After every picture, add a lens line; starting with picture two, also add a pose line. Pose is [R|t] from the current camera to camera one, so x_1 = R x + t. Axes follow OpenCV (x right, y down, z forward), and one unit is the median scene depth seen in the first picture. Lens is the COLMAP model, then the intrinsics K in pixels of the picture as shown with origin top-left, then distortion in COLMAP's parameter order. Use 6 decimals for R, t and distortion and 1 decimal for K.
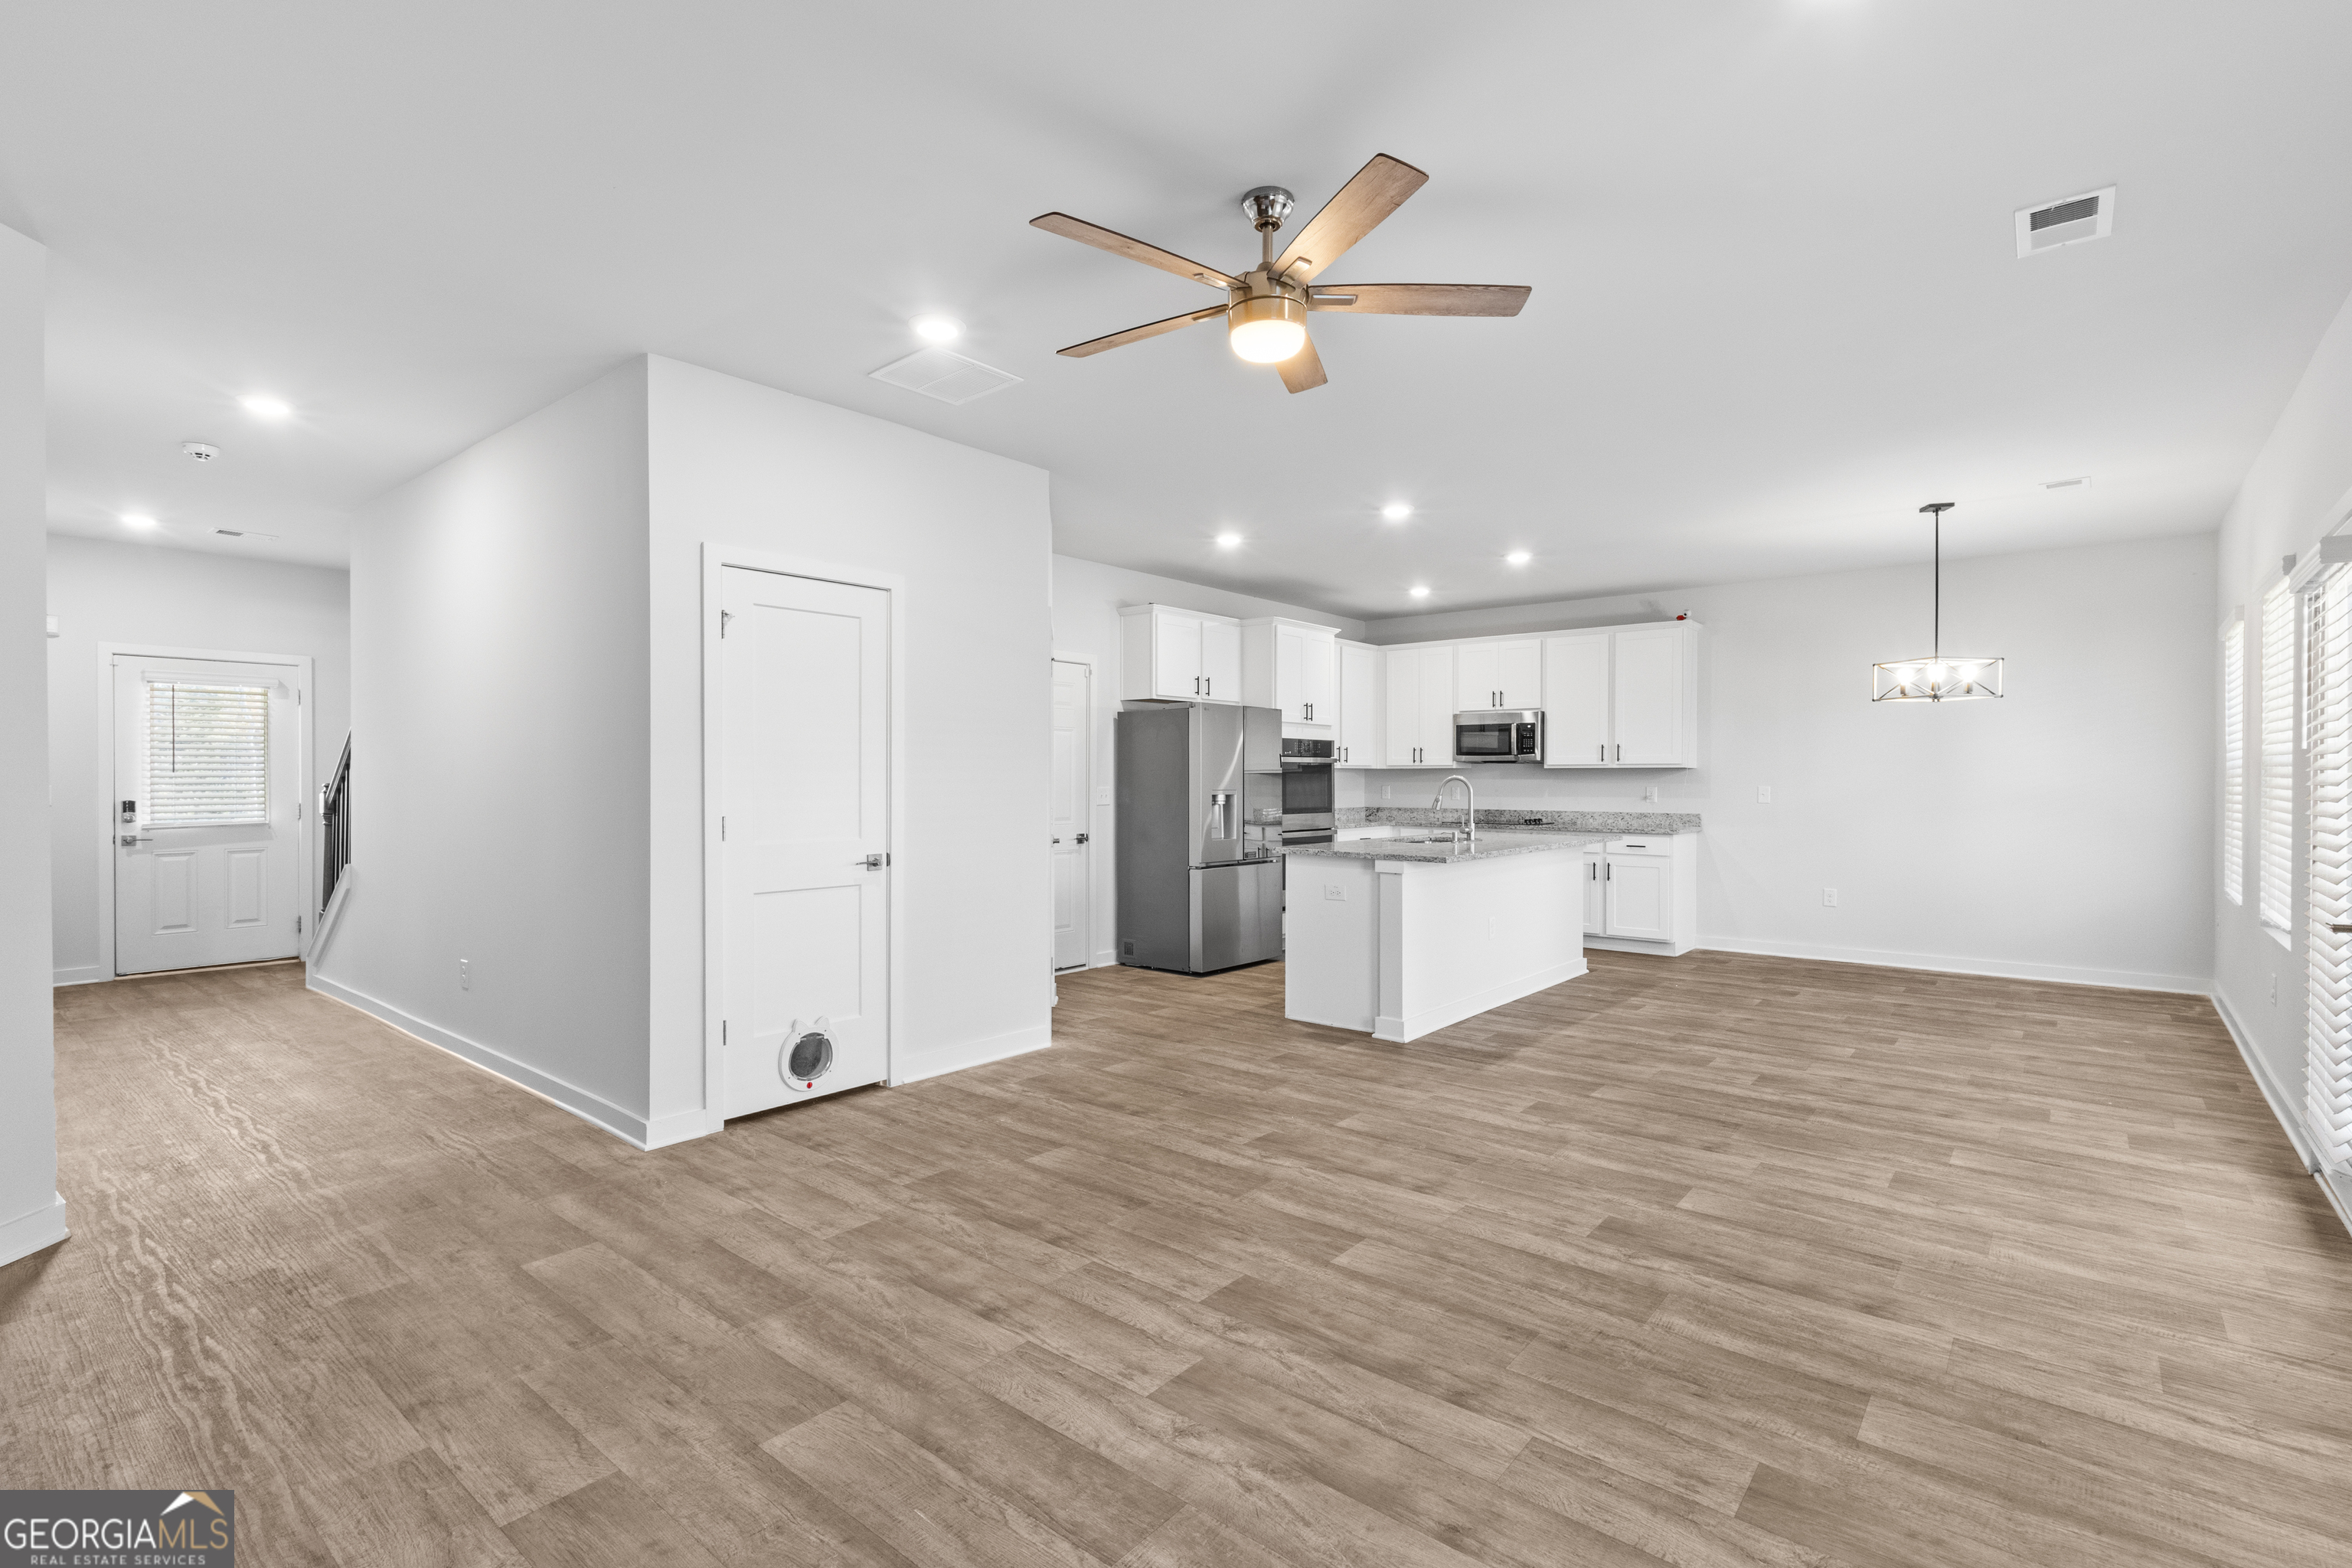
lens RADIAL K [[1084.4, 0, 1173.0], [0, 1084.4, 781.1], [0, 0, 1]] dist [-0.000960, -0.000059]
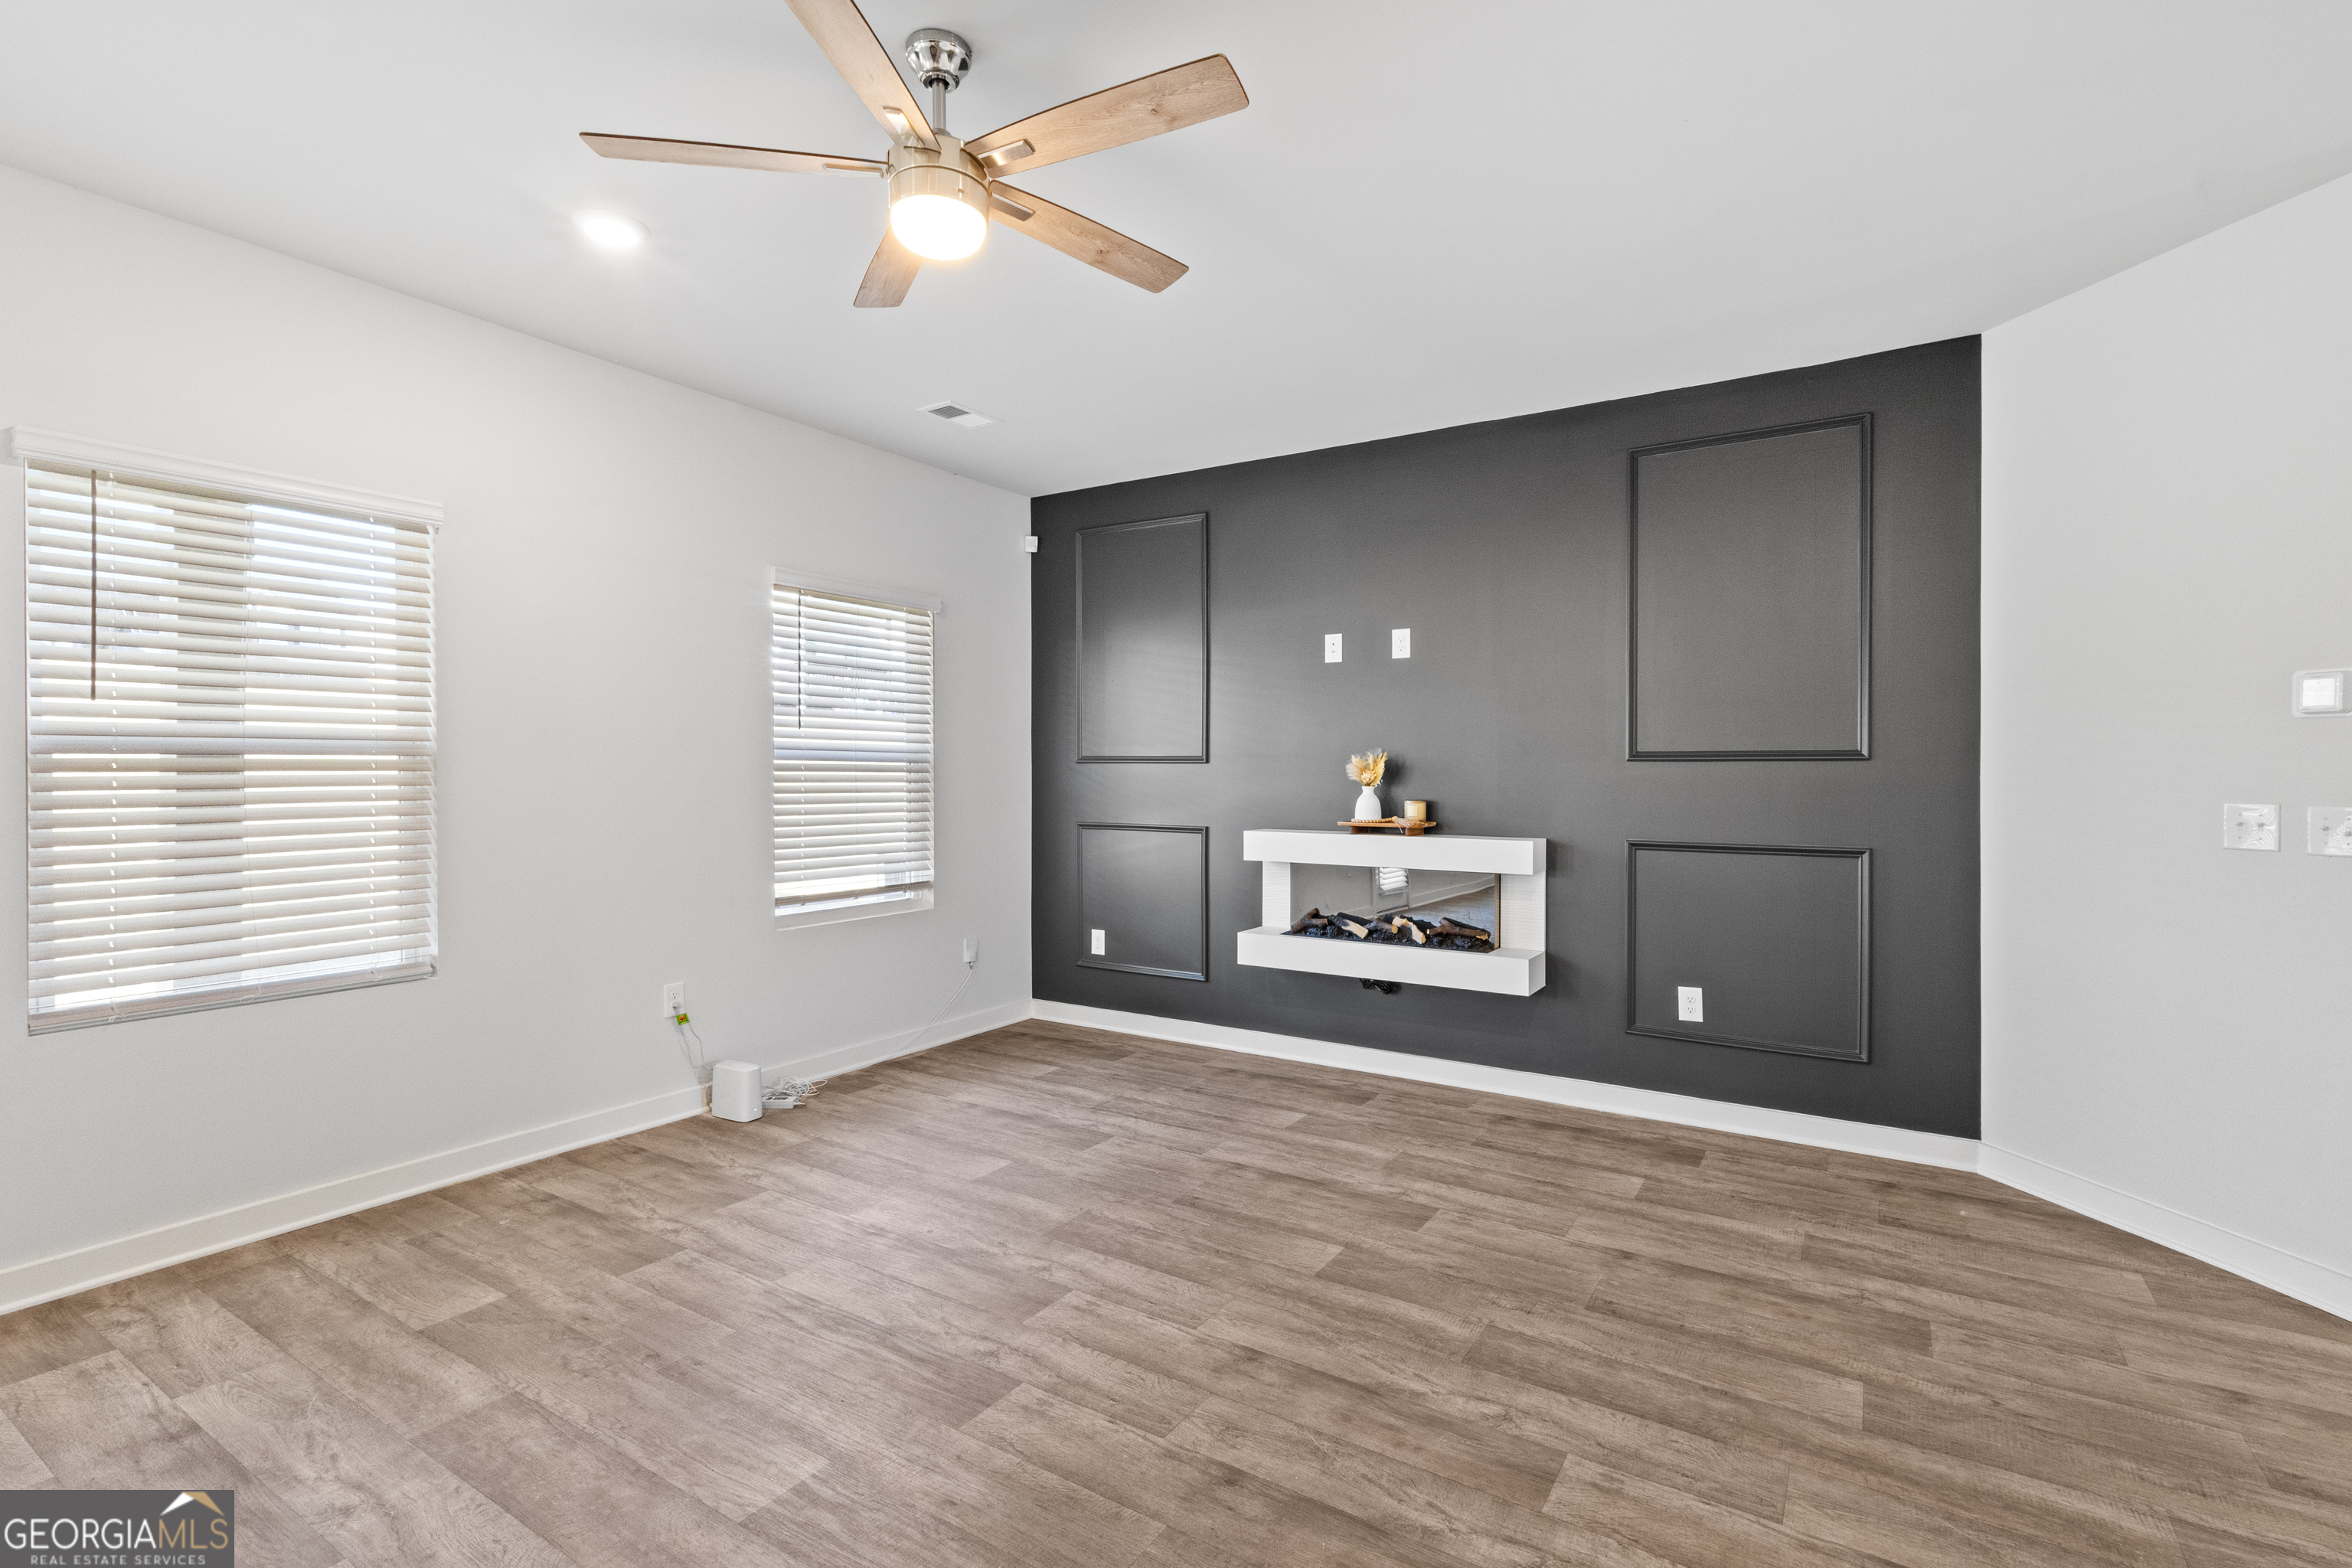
lens RADIAL K [[1084.4, 0, 1174.6], [0, 1084.4, 776.9], [0, 0, 1]] dist [-0.000960, -0.000059]
pose [[-0.992894, -0.004087, -0.118928, 0.008351], [-0.005485, 0.999920, 0.011424, -0.013748], [0.118872, 0.011995, -0.992837, 1.875313]]
